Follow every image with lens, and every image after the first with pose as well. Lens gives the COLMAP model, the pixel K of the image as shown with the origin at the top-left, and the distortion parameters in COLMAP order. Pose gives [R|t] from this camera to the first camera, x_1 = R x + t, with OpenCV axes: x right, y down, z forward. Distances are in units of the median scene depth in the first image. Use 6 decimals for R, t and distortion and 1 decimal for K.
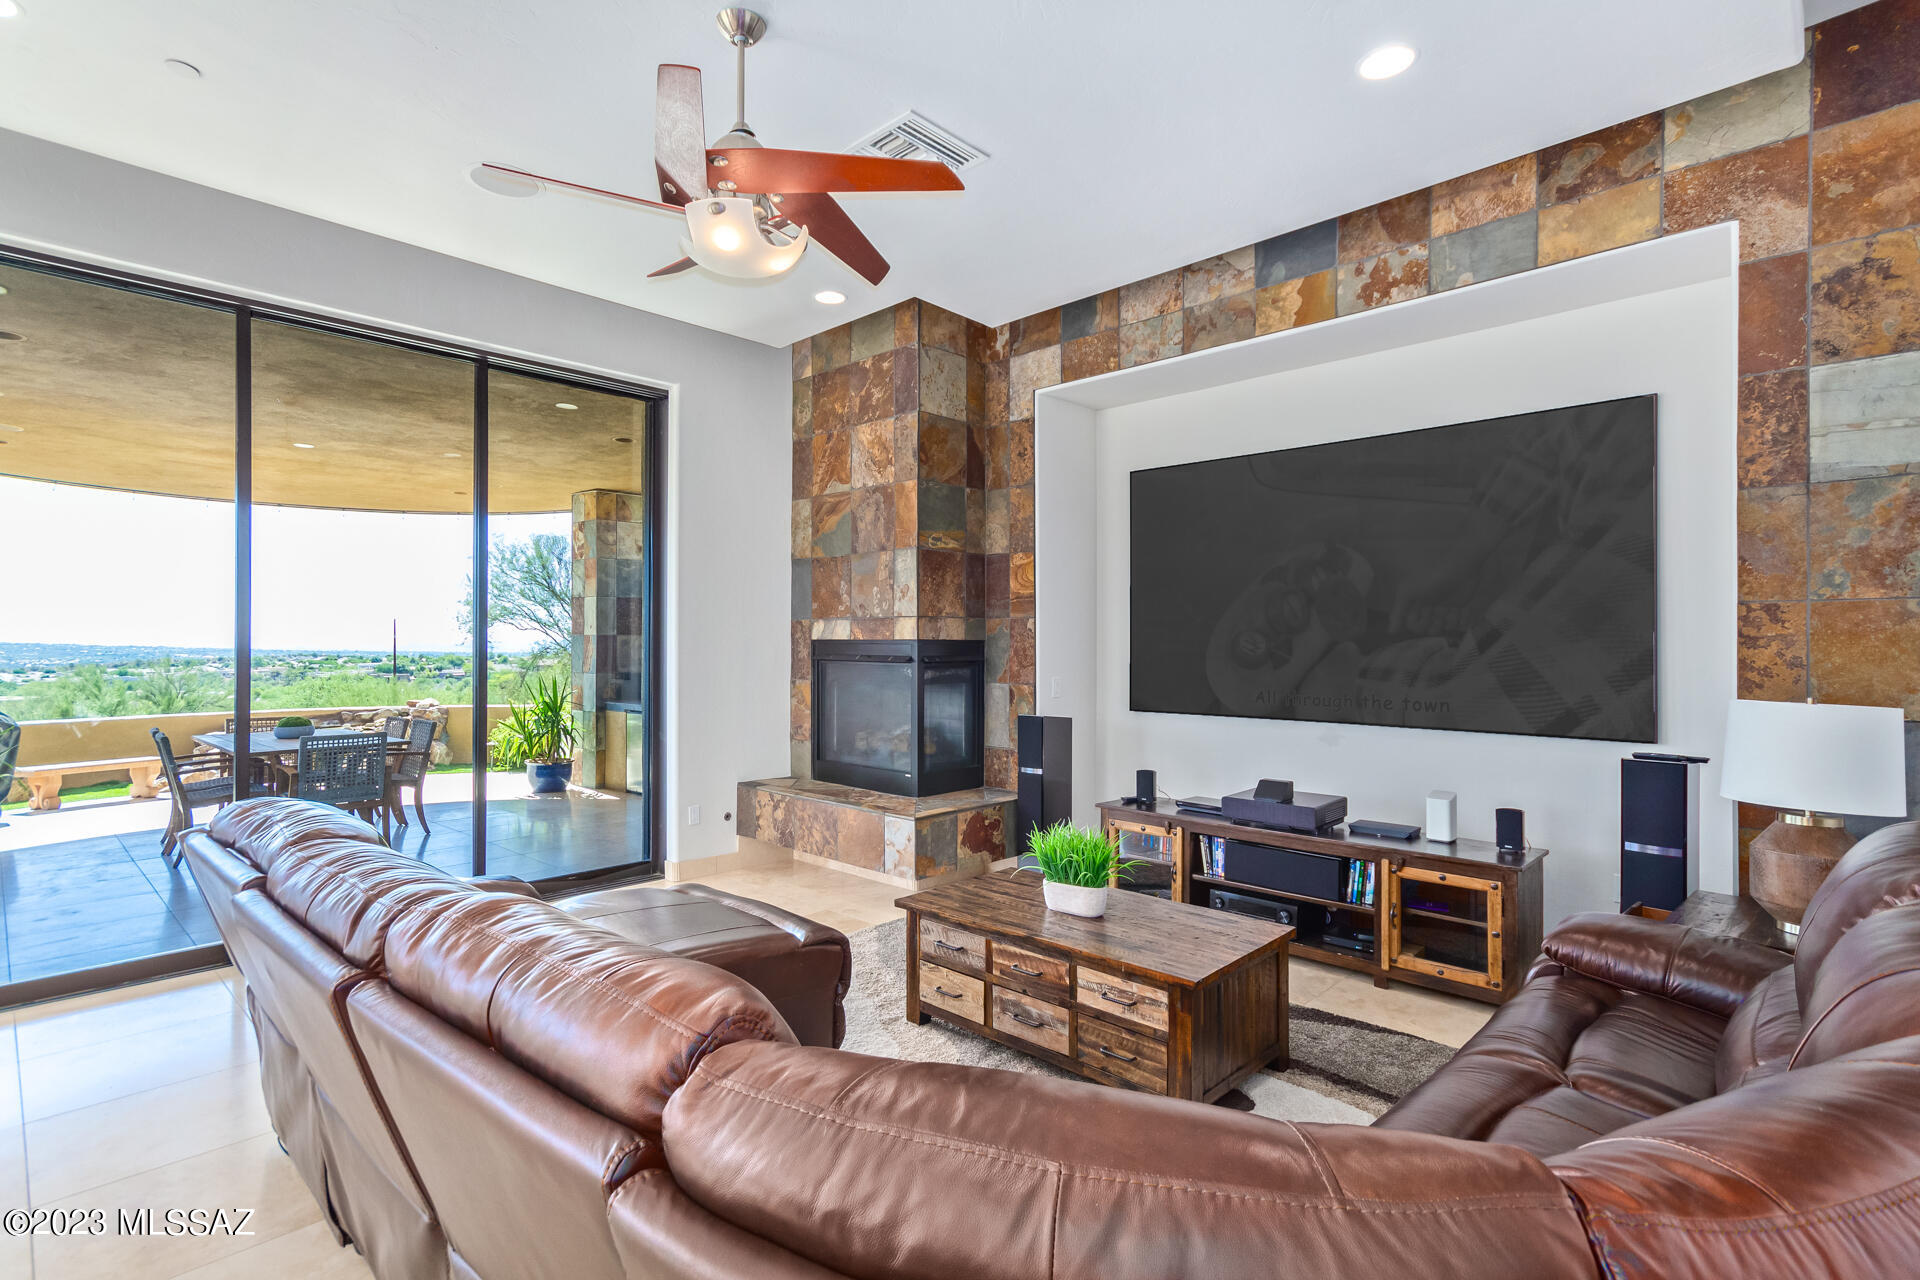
lens RADIAL K [[919.9, 0, 963.3], [0, 919.9, 642.0], [0, 0, 1]] dist [0.011704, 0.000077]
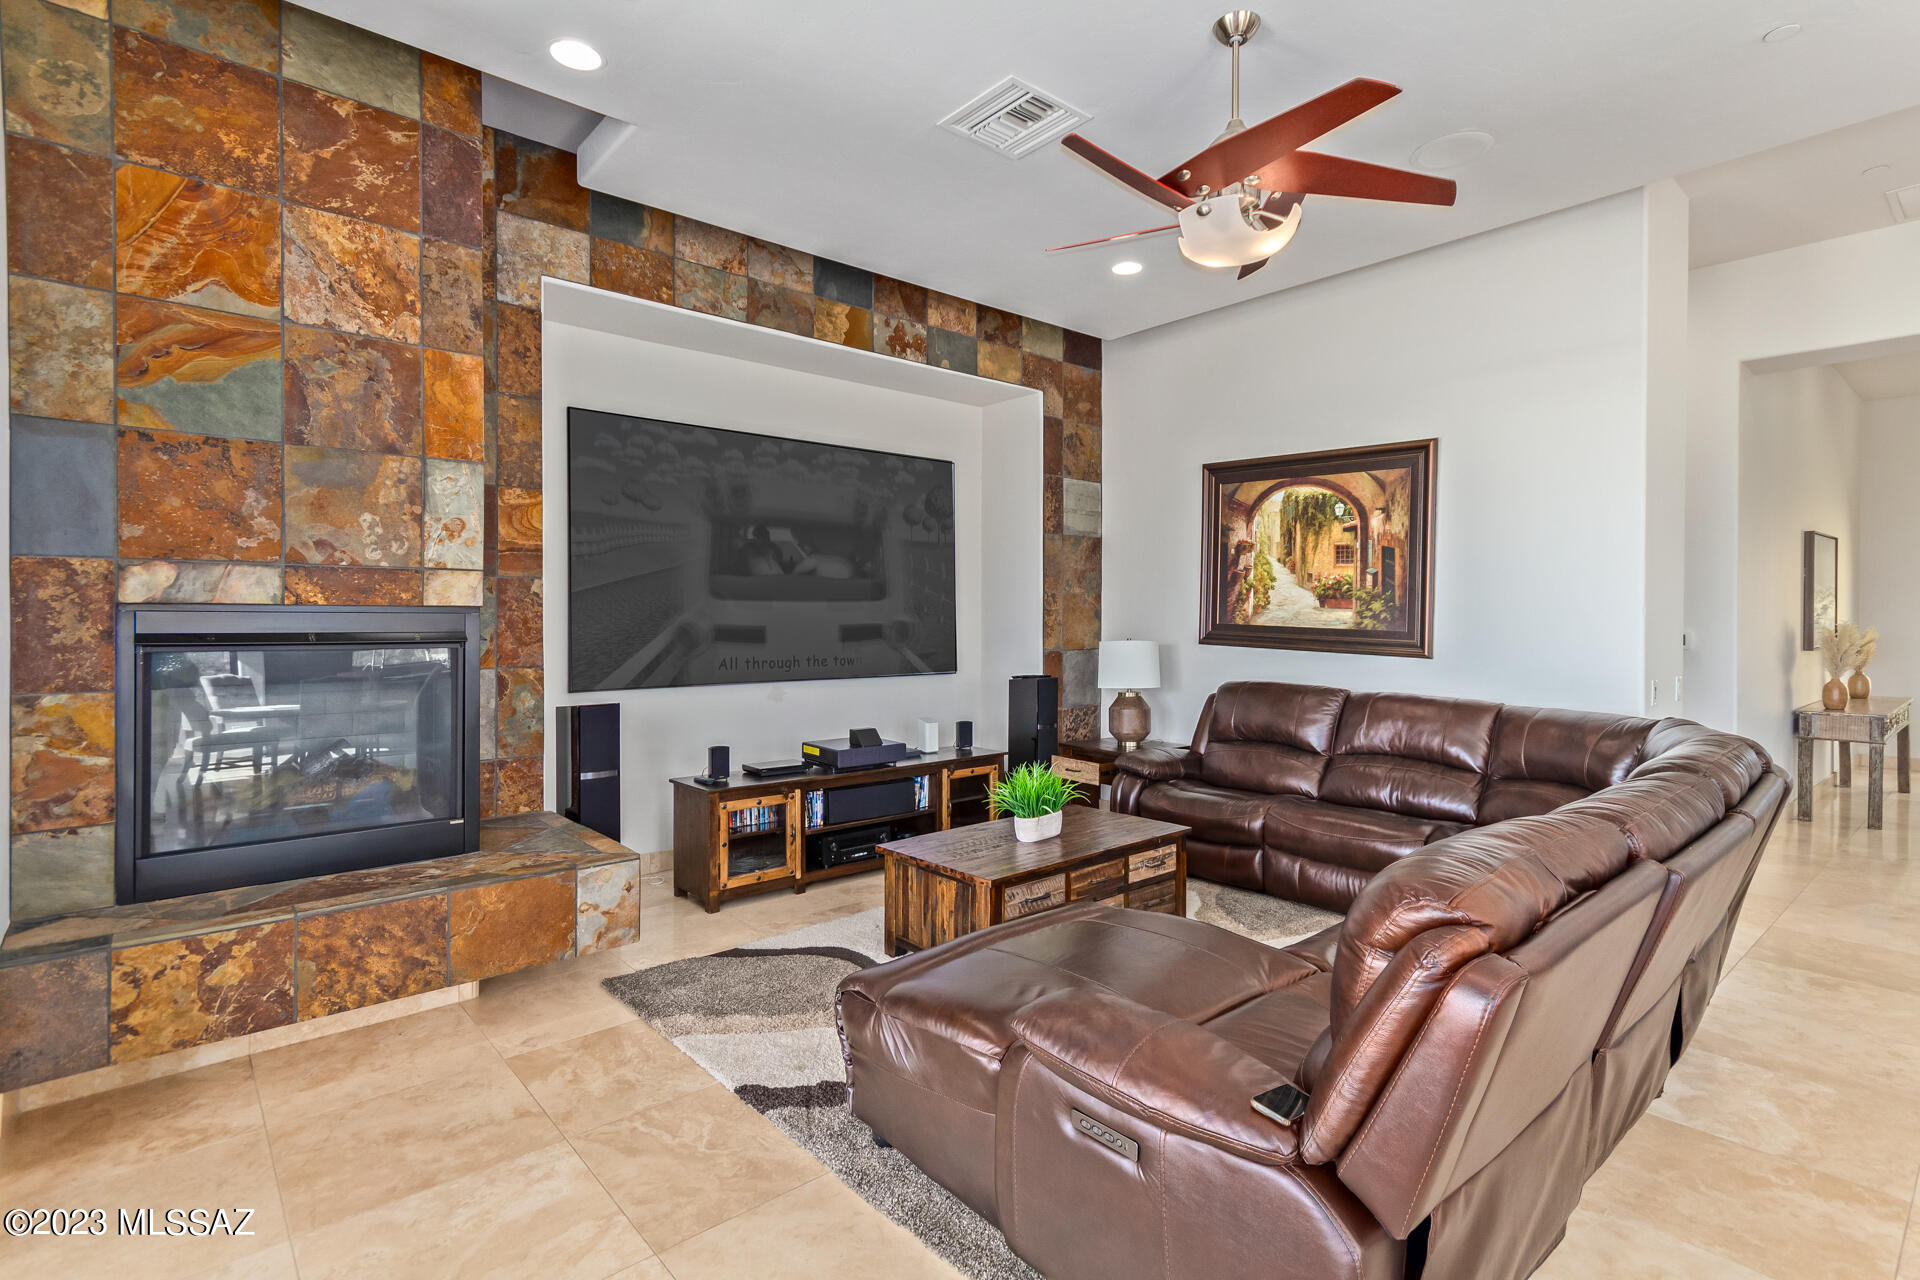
lens RADIAL K [[919.9, 0, 970.5], [0, 919.9, 621.4], [0, 0, 1]] dist [0.011704, 0.000077]
pose [[0.095892, -0.009105, 0.995350, -0.743995], [-0.004841, 0.999942, 0.009614, -0.000085], [-0.995380, -0.005740, 0.095842, 0.672463]]
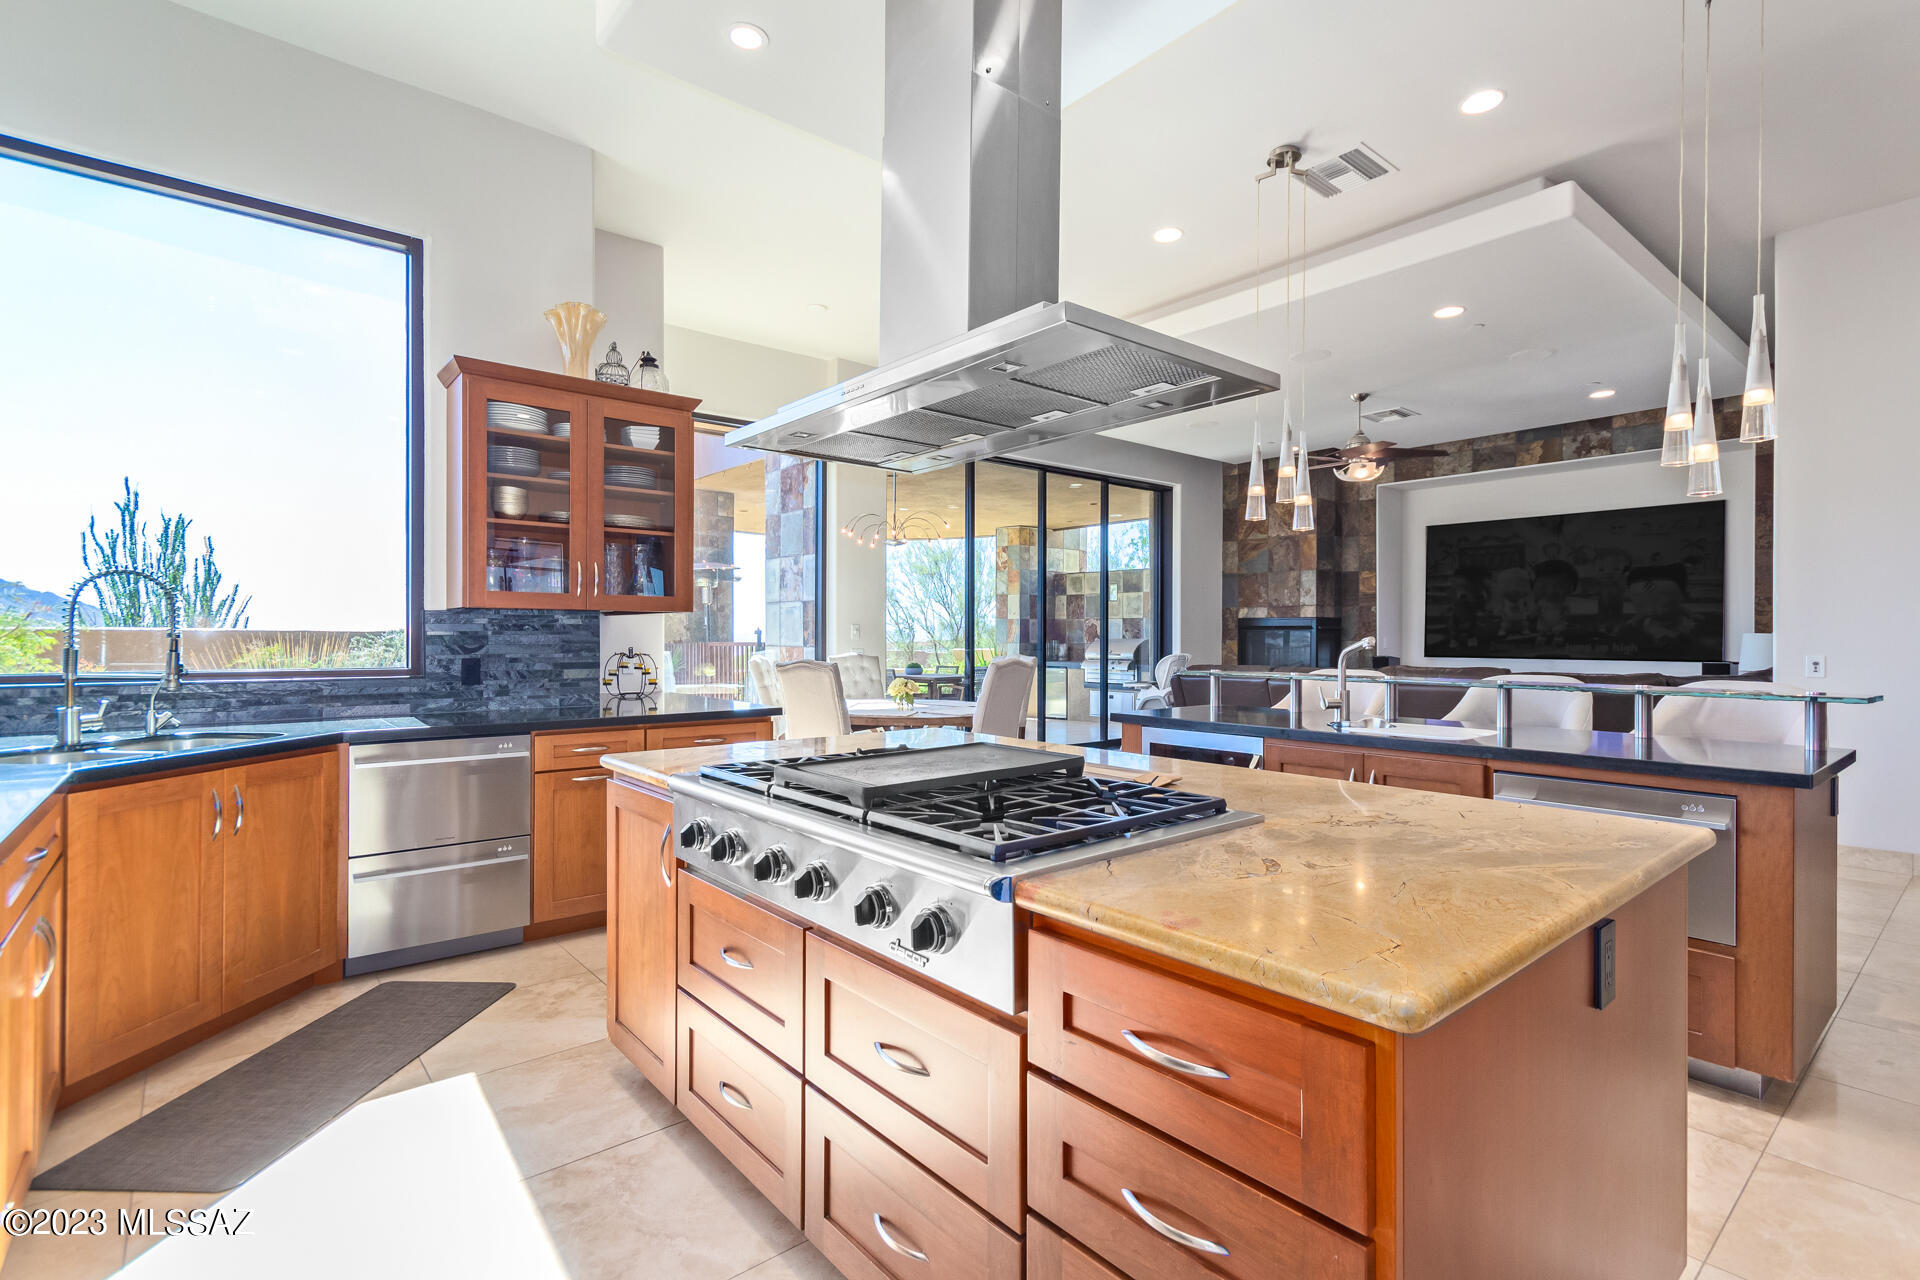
lens RADIAL K [[881.9, 0, 965.0], [0, 881.9, 634.4], [0, 0, 1]] dist [0.006647, -0.000744]
pose [[0.992157, 0.002846, -0.124964, -0.616501], [-0.002814, 0.999996, 0.000436, 0.039013], [0.124965, -0.000081, 0.992161, -1.039886]]
